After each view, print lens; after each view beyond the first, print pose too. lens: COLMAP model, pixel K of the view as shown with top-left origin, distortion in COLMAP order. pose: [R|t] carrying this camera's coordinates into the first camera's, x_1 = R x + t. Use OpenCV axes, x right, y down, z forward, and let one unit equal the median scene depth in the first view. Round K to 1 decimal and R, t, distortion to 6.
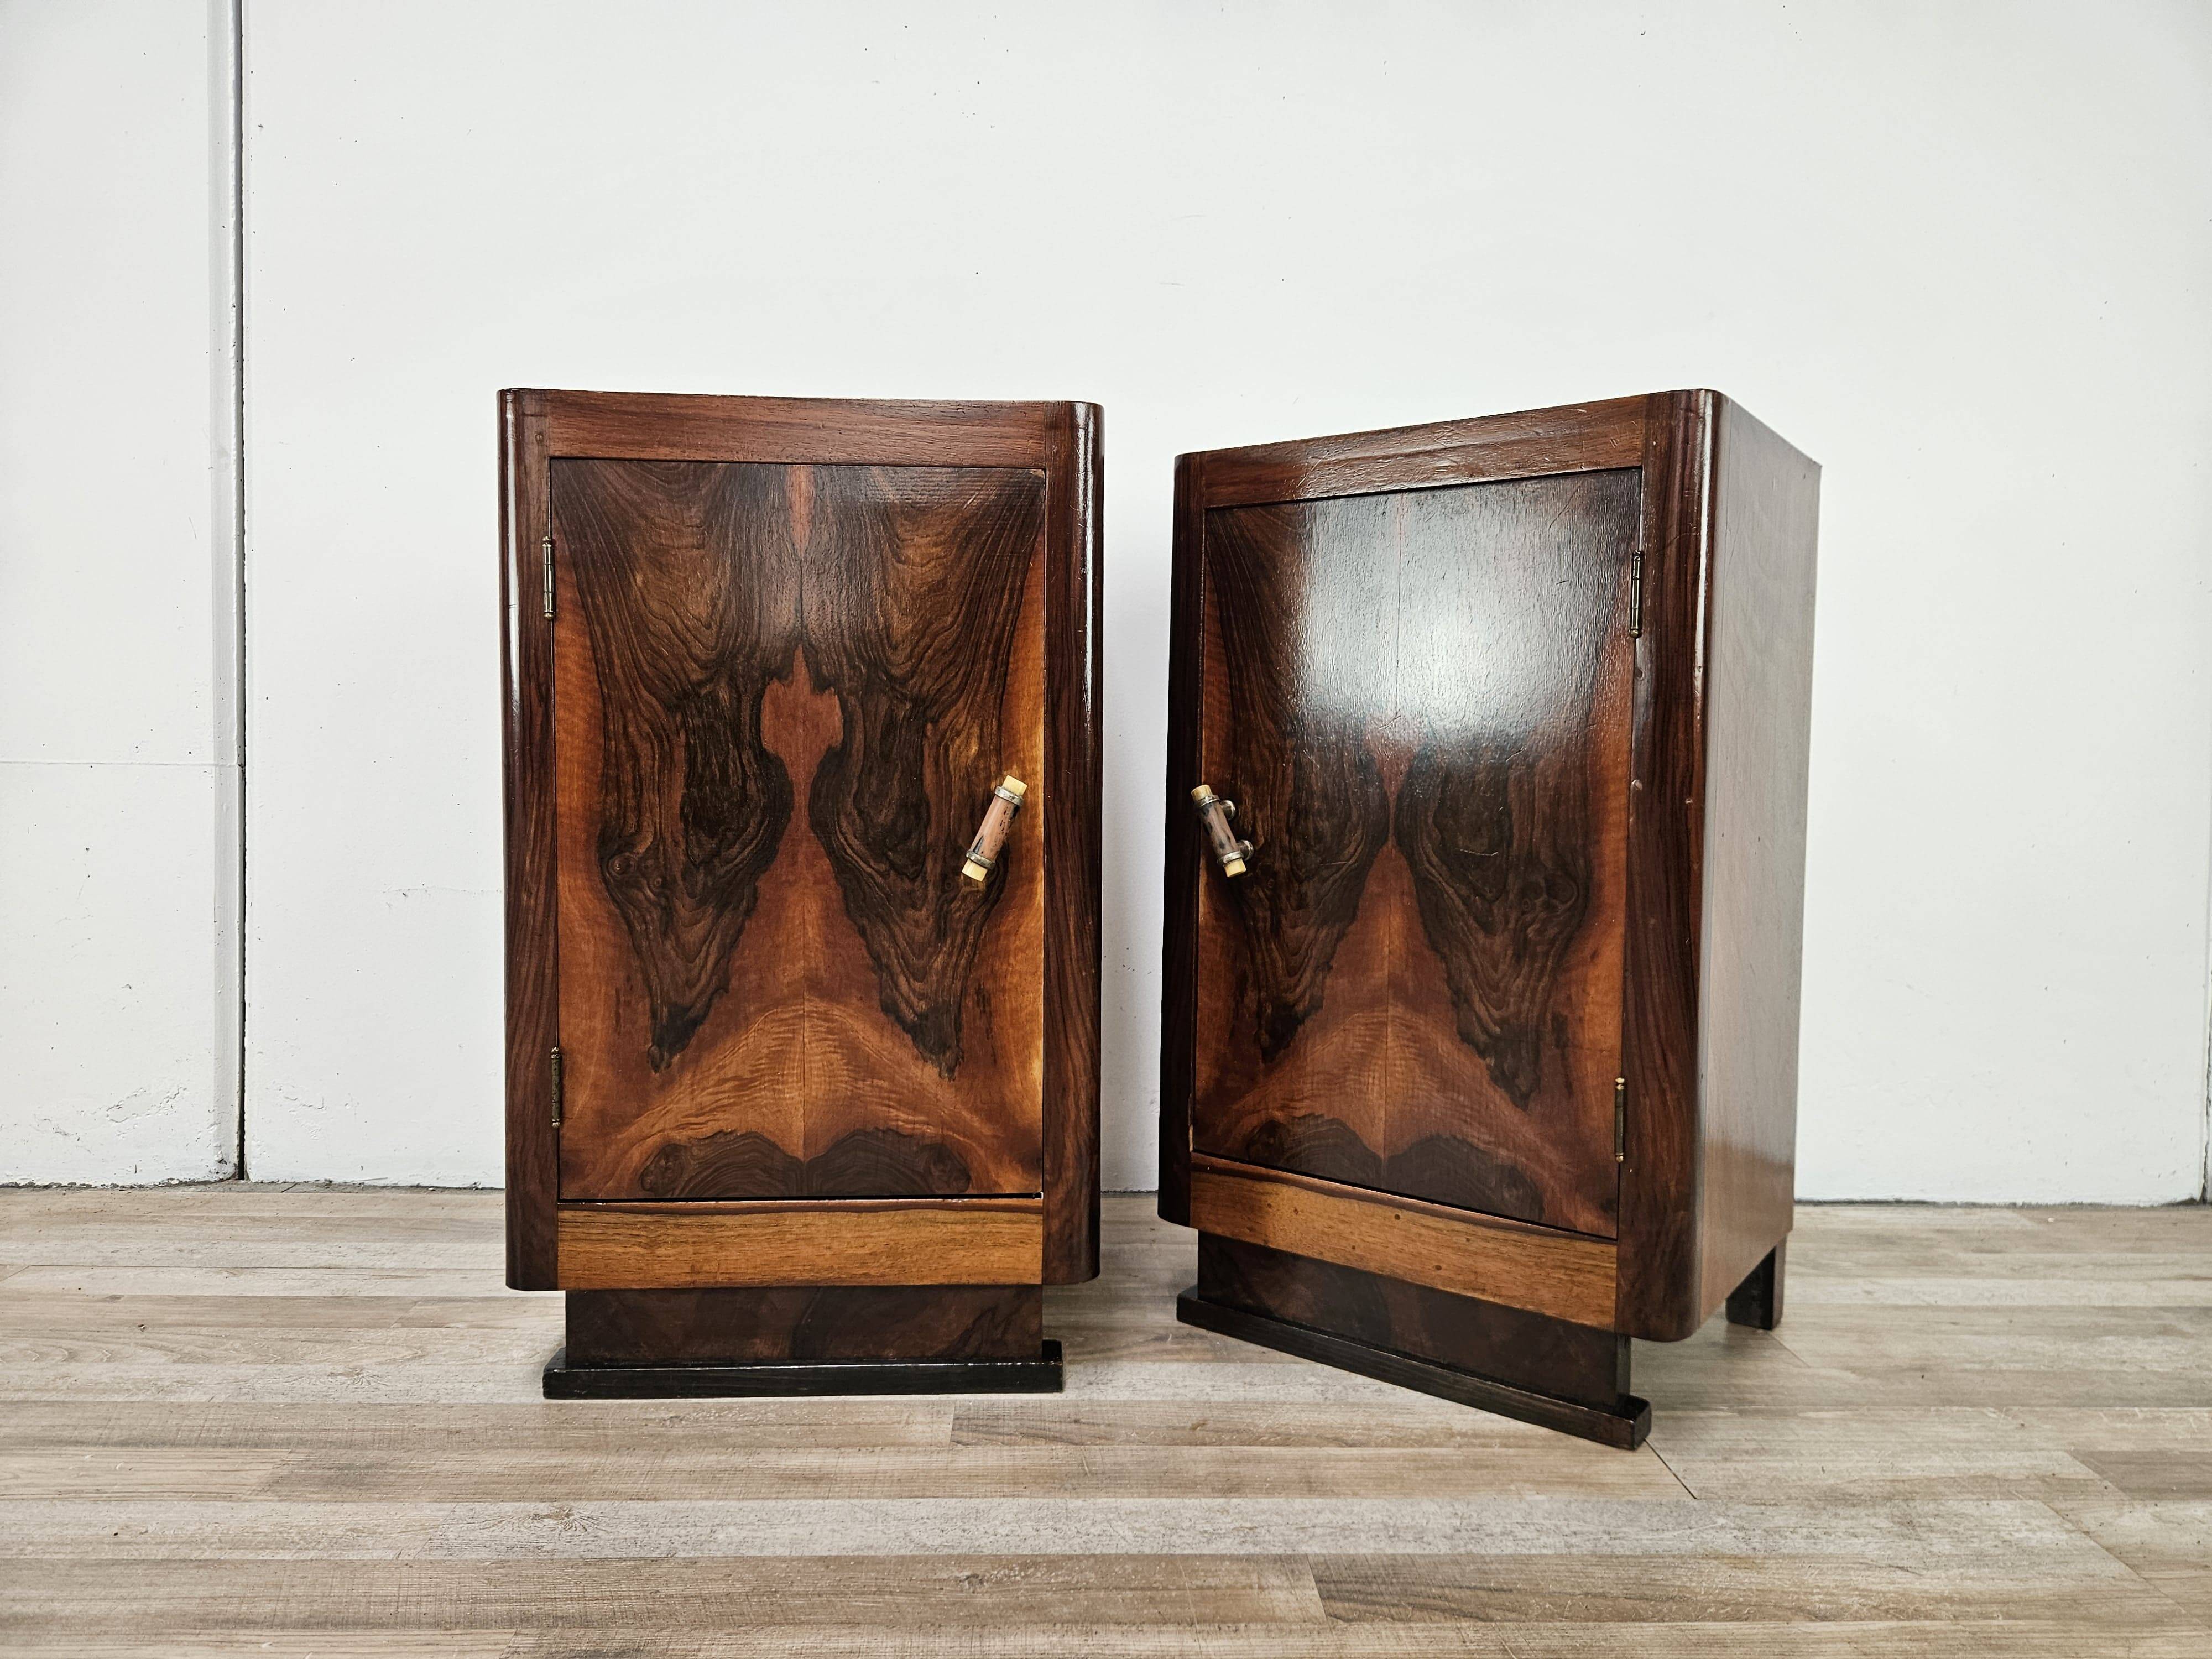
lens RADIAL K [[1522.9, 0, 1118.1], [0, 1522.9, 810.2], [0, 0, 1]] dist [0.054565, -0.056866]
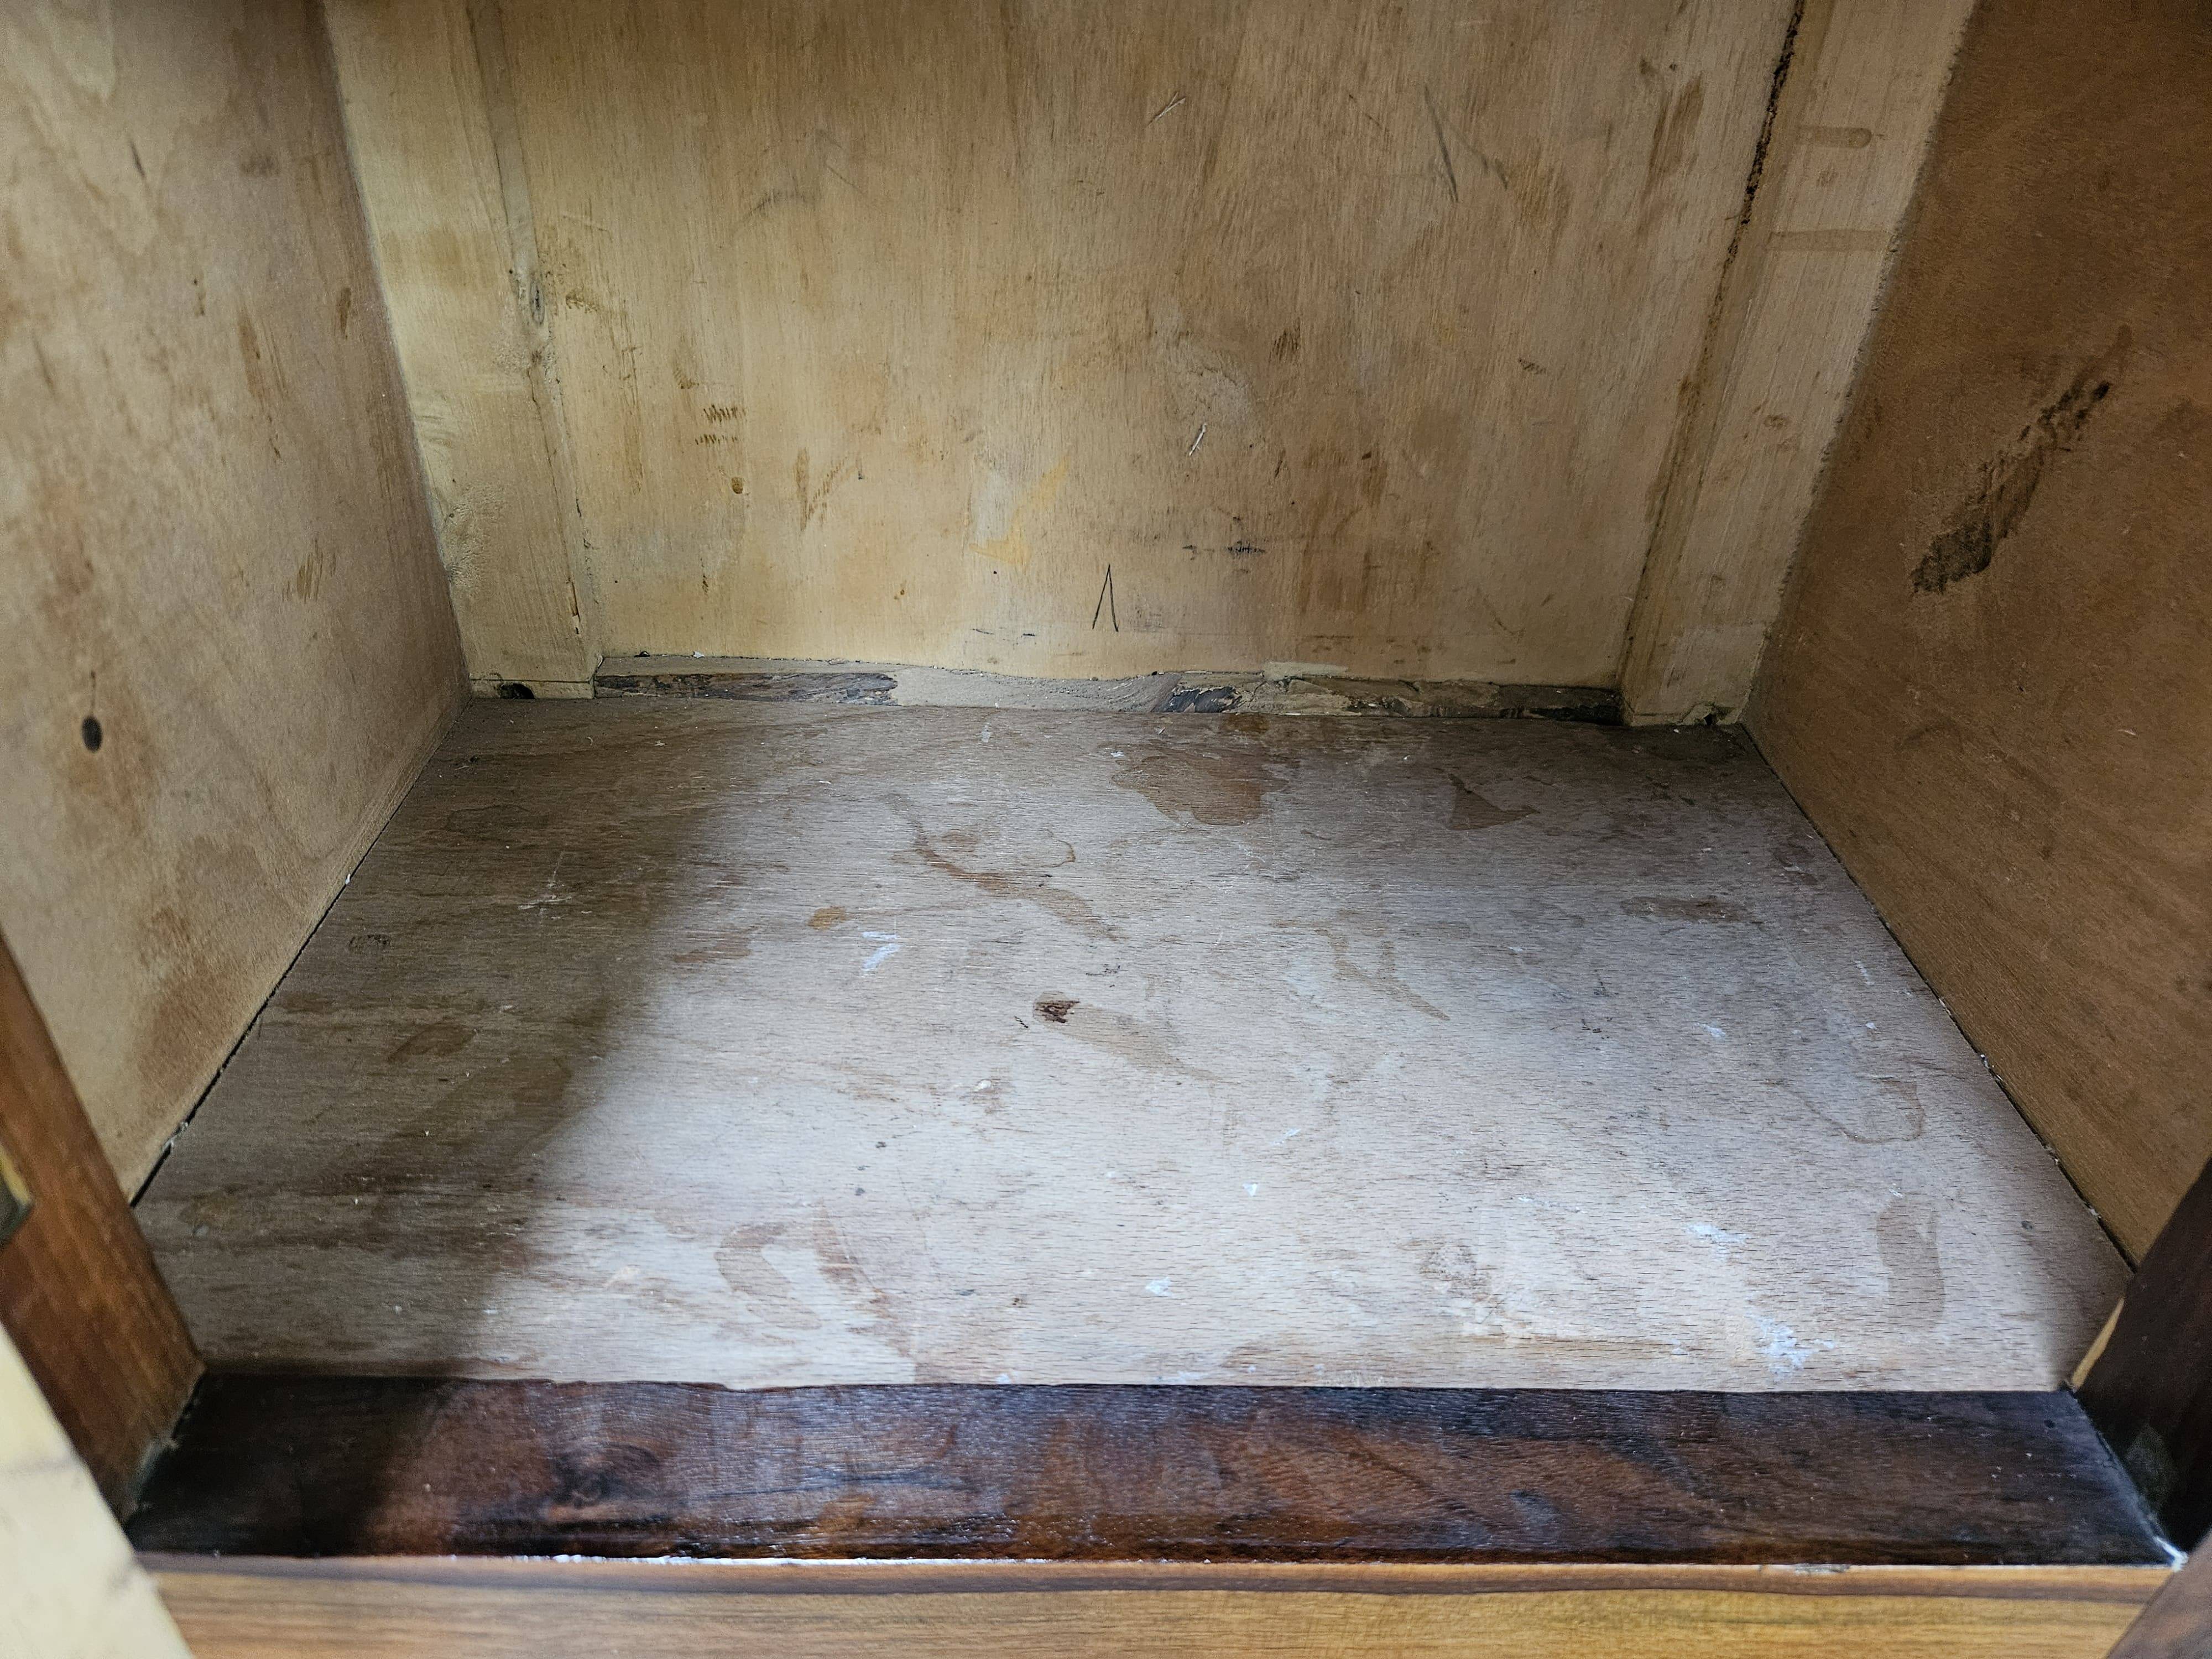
lens RADIAL K [[1522.9, 0, 1076.2], [0, 1522.9, 822.0], [0, 0, 1]] dist [0.054565, -0.056866]
pose [[0.998881, 0.043377, -0.018849, -0.221492], [-0.027039, 0.850740, 0.524890, 0.038743], [0.038804, -0.523793, 0.850961, 0.867583]]
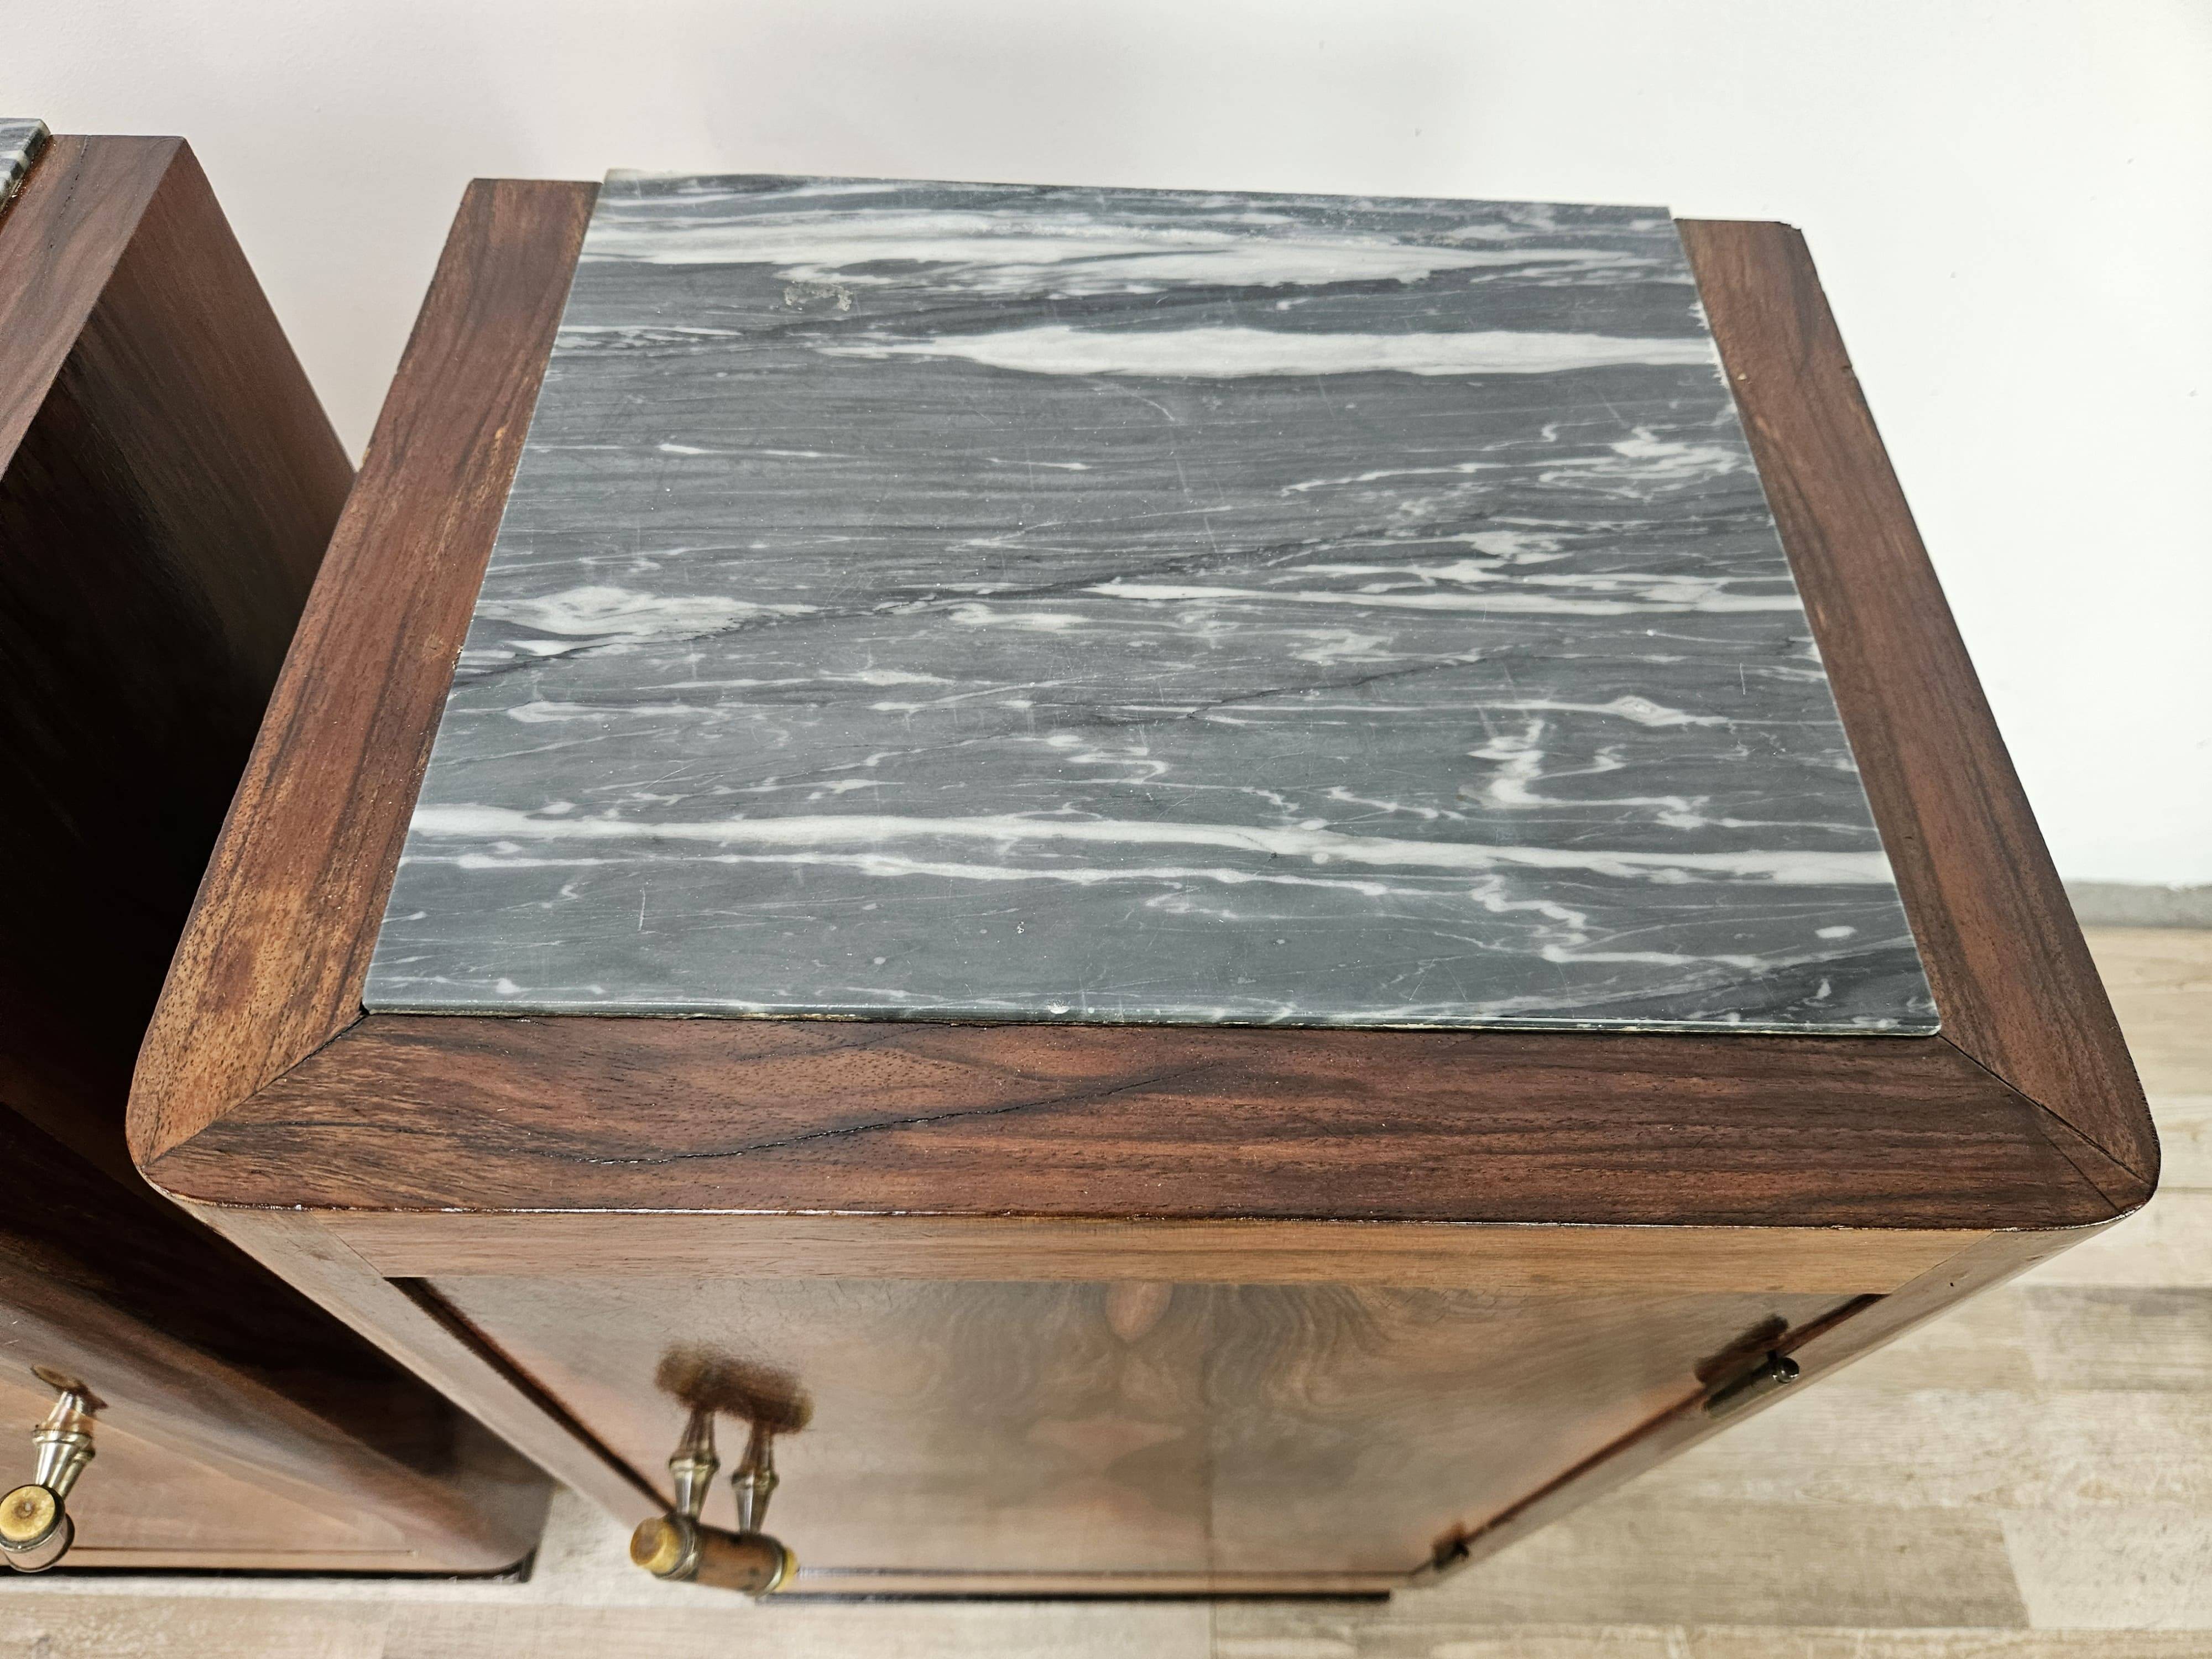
lens RADIAL K [[1522.9, 0, 1113.8], [0, 1522.9, 819.8], [0, 0, 1]] dist [0.054565, -0.056866]
pose [[0.998481, 0.054475, -0.008279, 0.262146], [-0.024559, 0.574487, 0.818145, -0.531484], [0.049324, -0.816699, 0.574952, 0.900413]]
